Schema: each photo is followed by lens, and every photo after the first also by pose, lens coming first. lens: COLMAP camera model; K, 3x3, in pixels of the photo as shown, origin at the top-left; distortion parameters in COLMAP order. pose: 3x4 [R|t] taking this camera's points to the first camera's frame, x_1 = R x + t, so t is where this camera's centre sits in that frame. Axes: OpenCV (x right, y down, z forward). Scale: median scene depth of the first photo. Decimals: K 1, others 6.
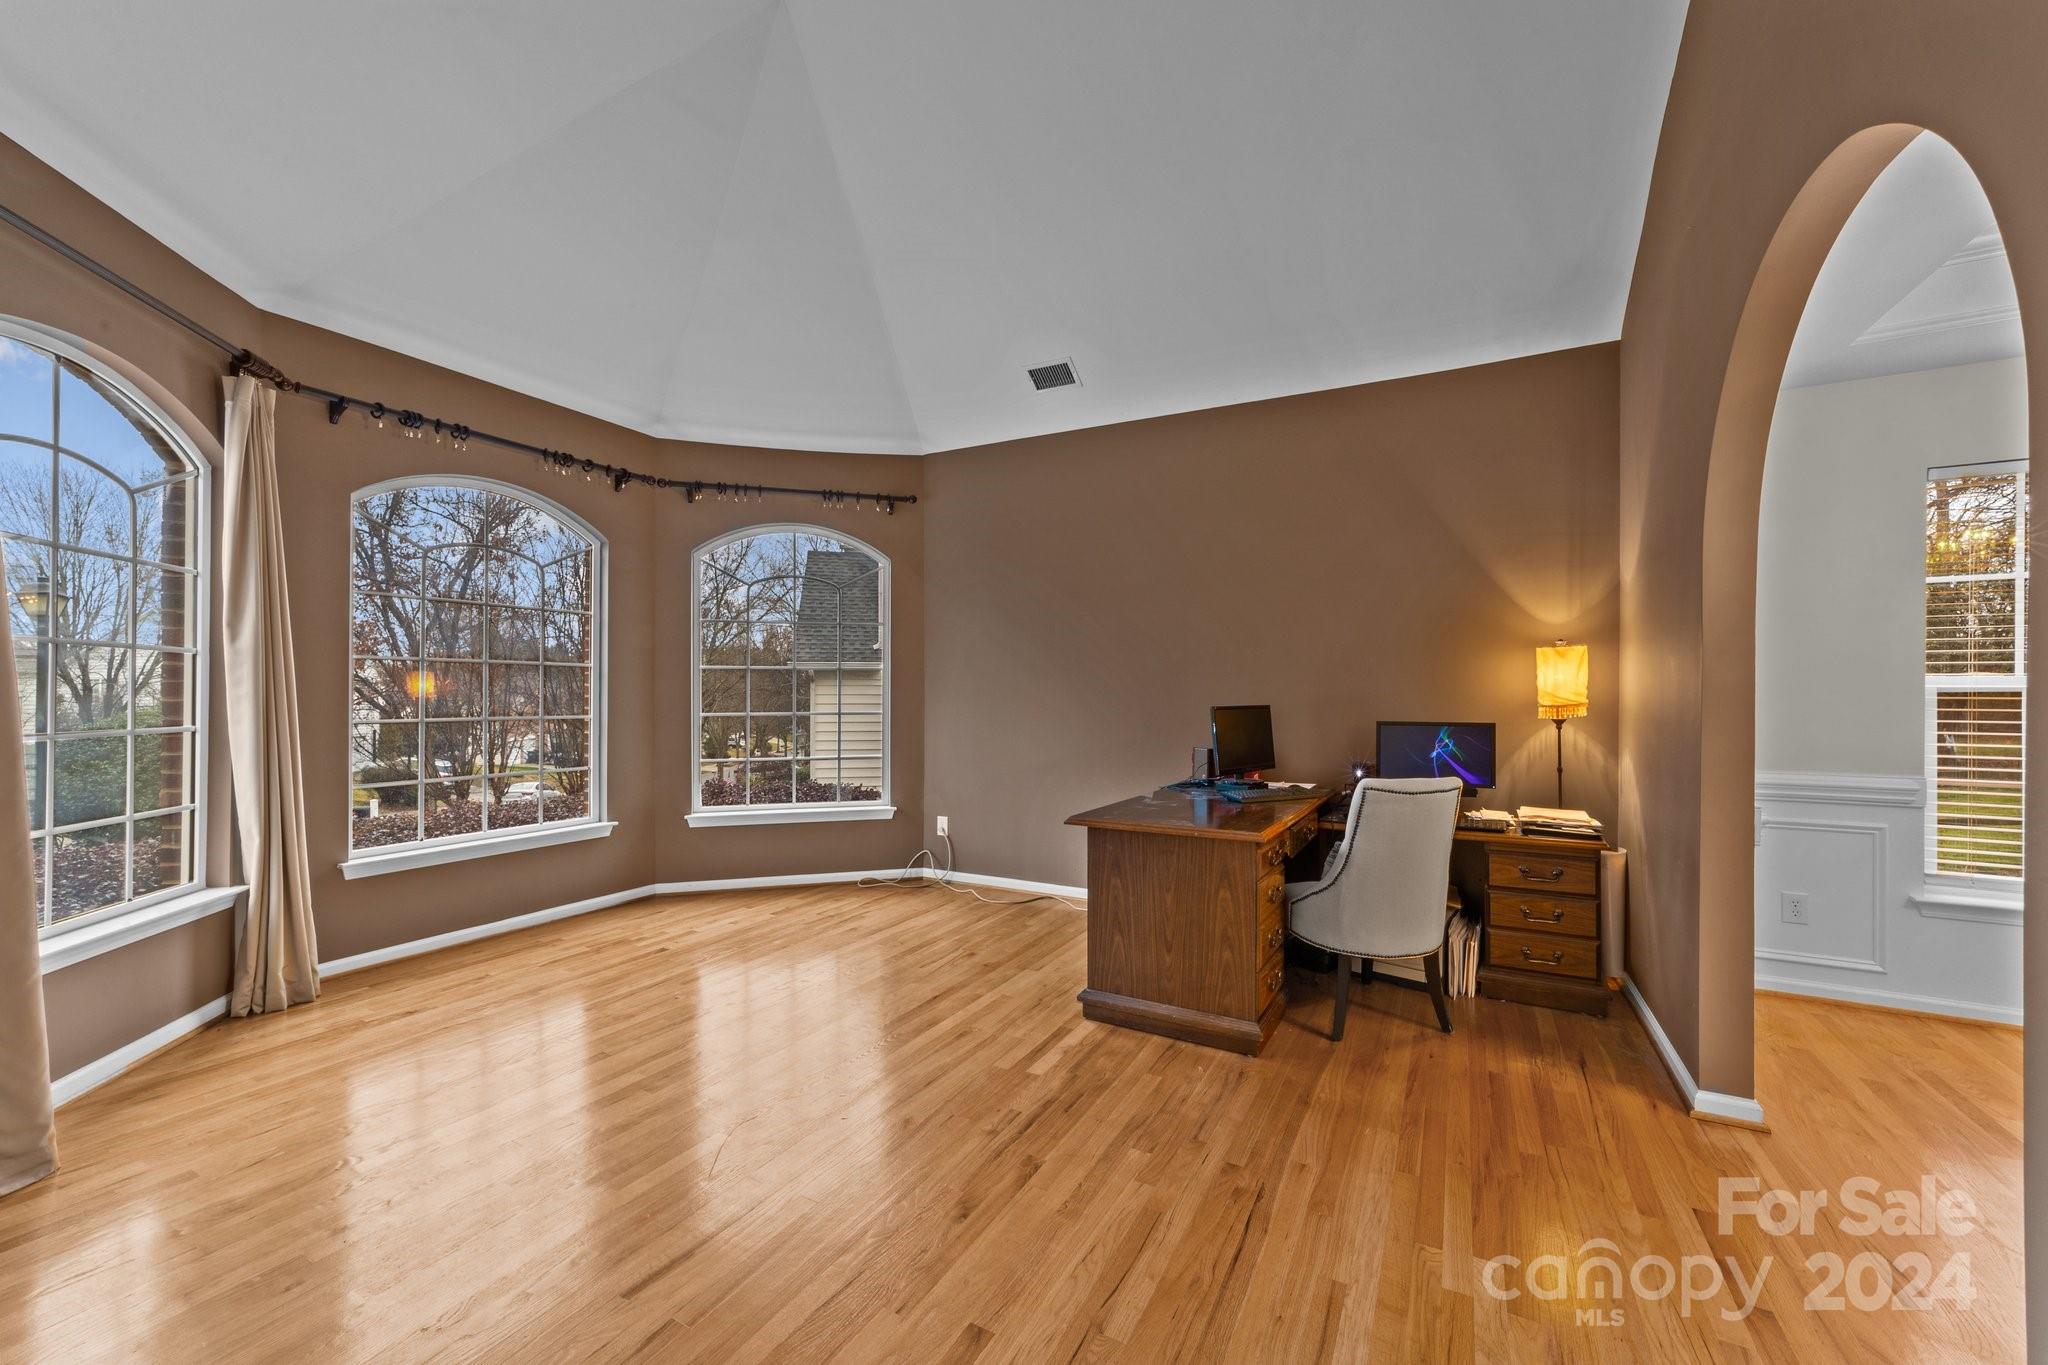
lens RADIAL K [[795.3, 0, 1023.2], [0, 795.3, 691.4], [0, 0, 1]] dist [-0.009869, 0.005917]
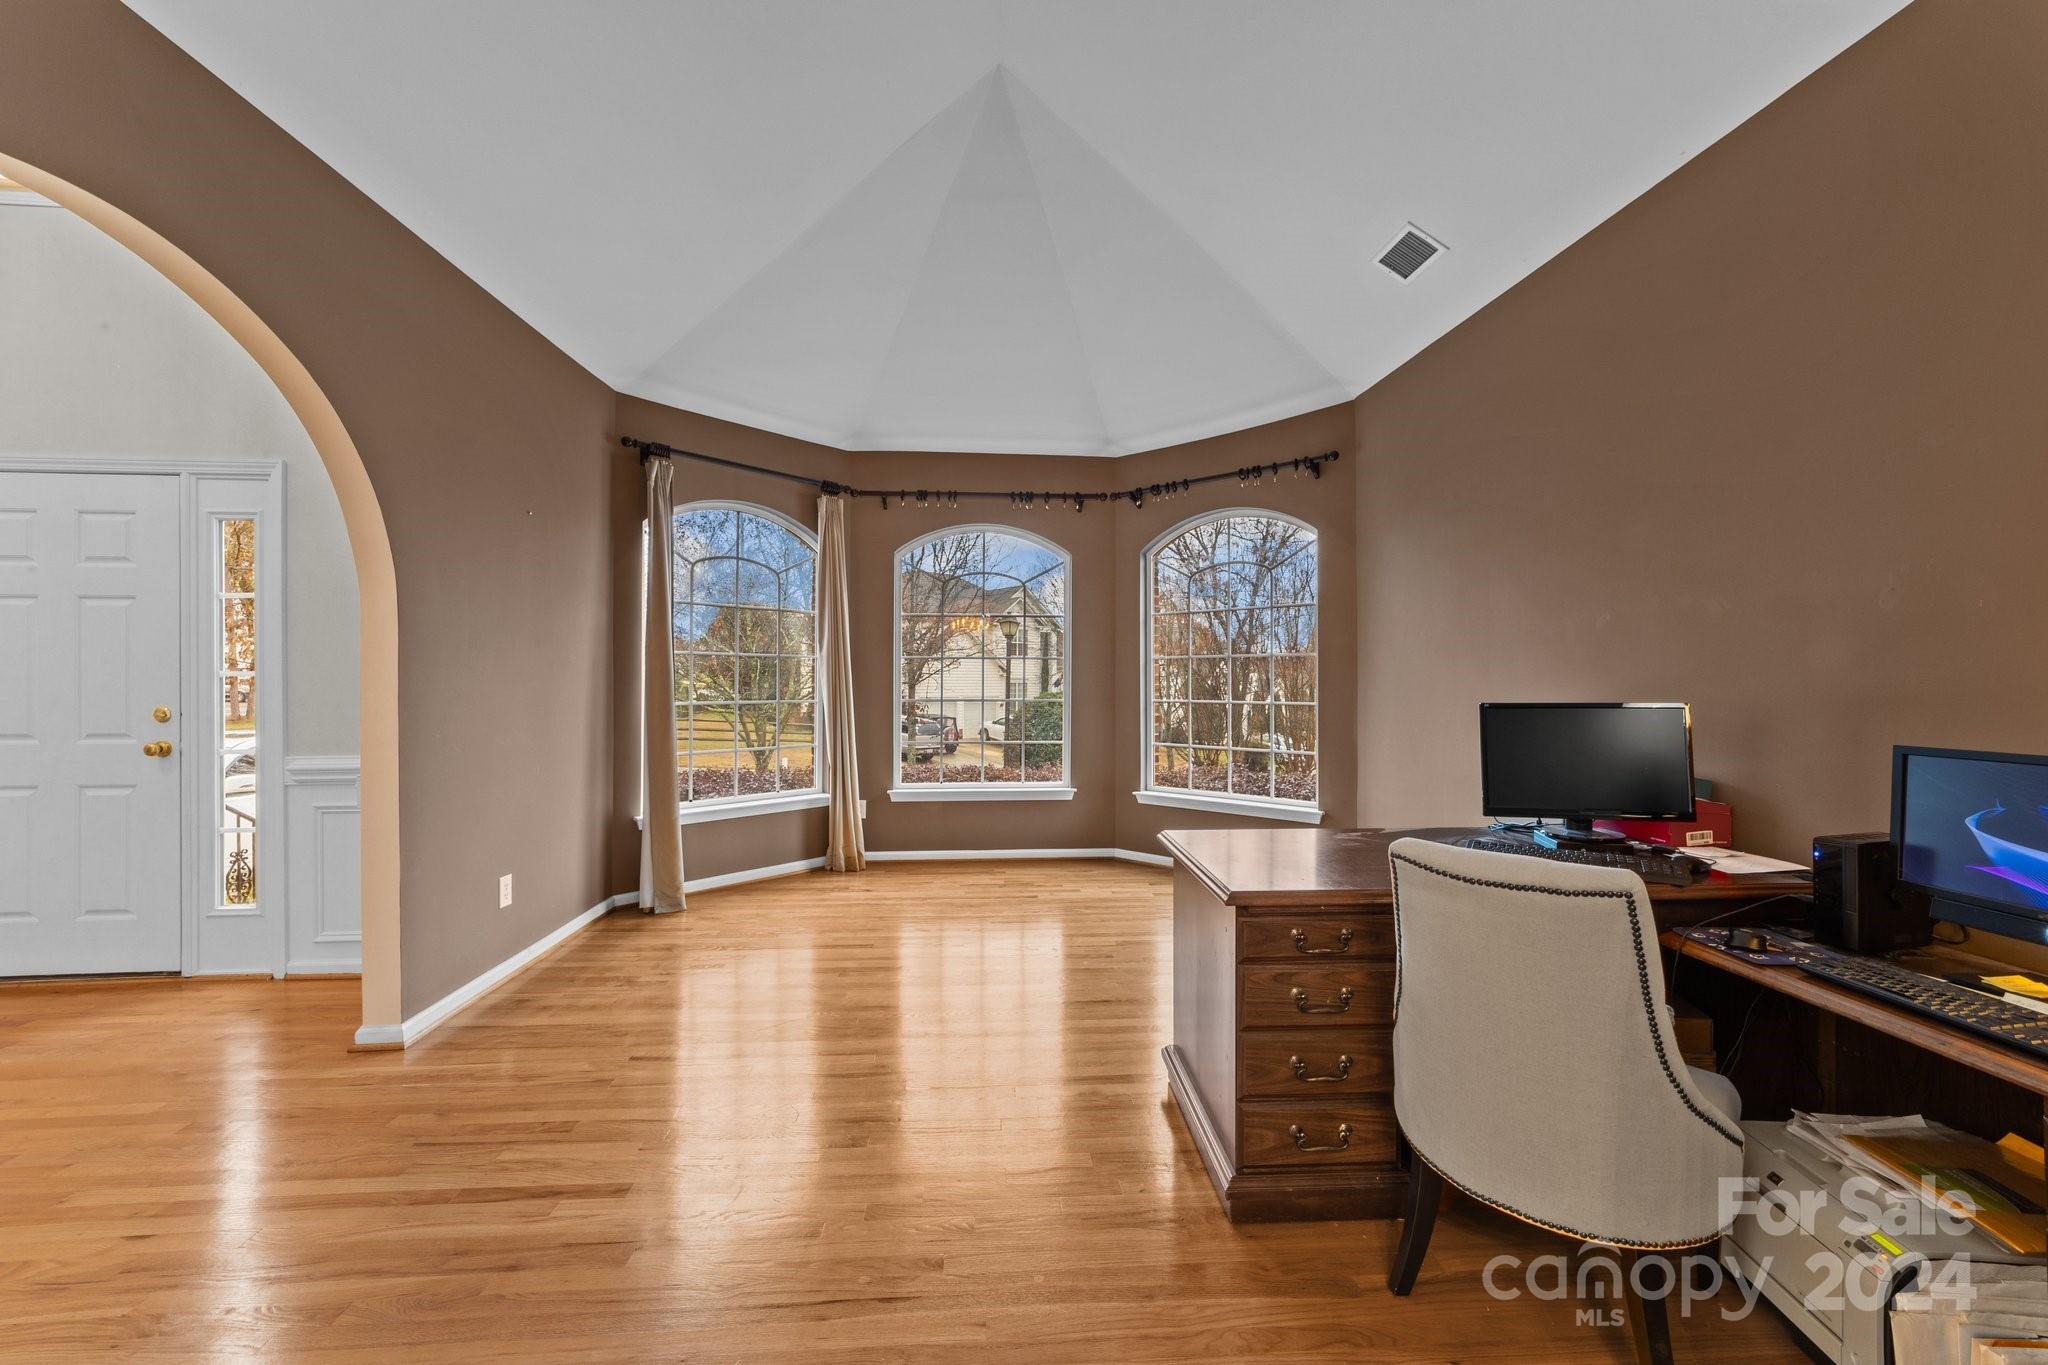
lens RADIAL K [[795.3, 0, 1024.6], [0, 795.3, 683.0], [0, 0, 1]] dist [-0.009869, 0.005917]
pose [[0.536034, 0.005031, -0.844181, 0.607058], [0.001216, 0.999977, 0.006731, -0.004514], [0.844195, -0.004635, 0.536016, 0.387750]]
